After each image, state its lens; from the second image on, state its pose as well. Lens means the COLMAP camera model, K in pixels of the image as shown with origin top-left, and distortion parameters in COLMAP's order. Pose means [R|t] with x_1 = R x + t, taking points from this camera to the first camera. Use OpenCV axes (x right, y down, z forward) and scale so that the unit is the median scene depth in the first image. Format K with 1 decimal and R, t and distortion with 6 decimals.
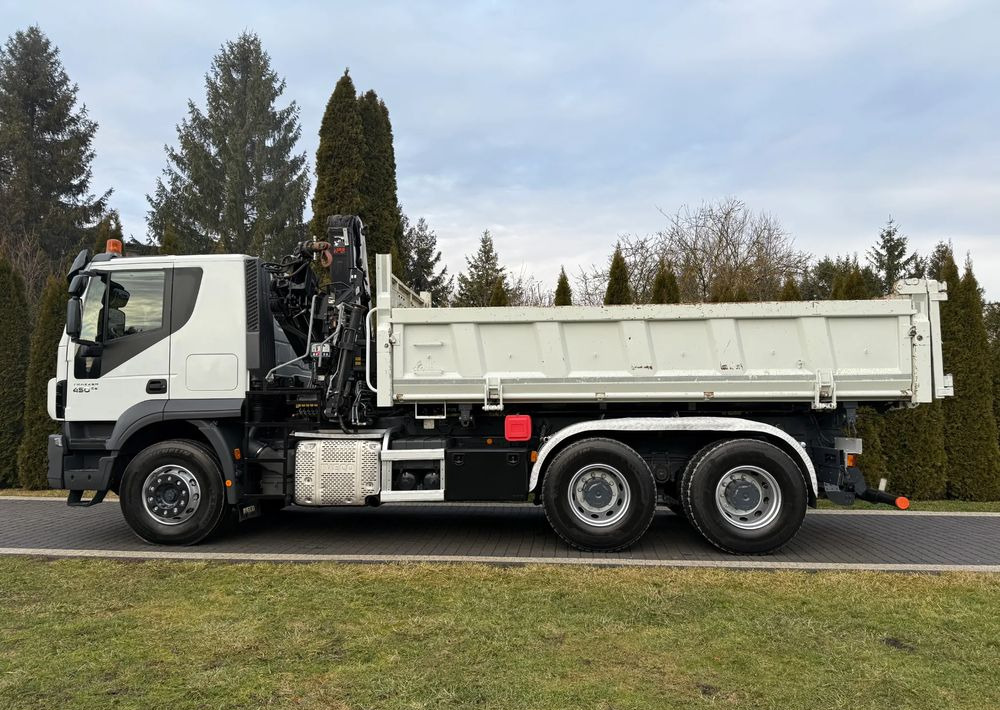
lens RADIAL K [[728.0, 0, 500.0], [0, 728.0, 355.0], [0, 0, 1]] dist [-0.001889, -0.002679]
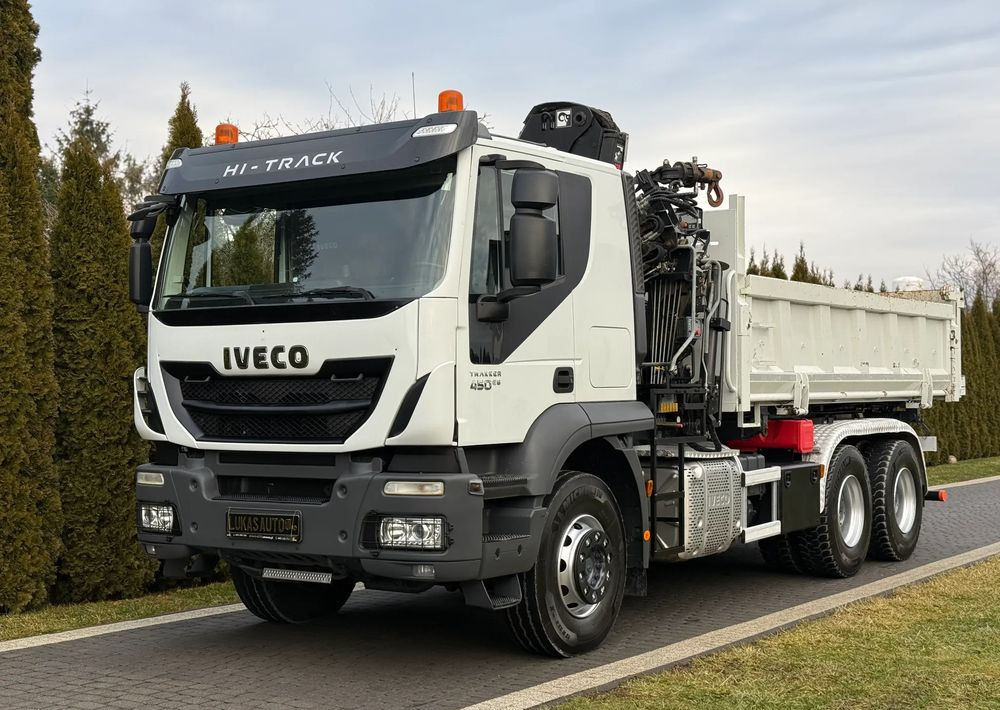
lens RADIAL K [[1541.2, 0, 500.0], [0, 1541.2, 355.0], [0, 0, 1]] dist [0.001840, -0.020024]
pose [[0.475833, 0.024142, 0.879204, -1.561058], [-0.055900, 0.998432, 0.002837, 0.023095], [-0.877758, -0.050498, 0.476436, 0.474427]]
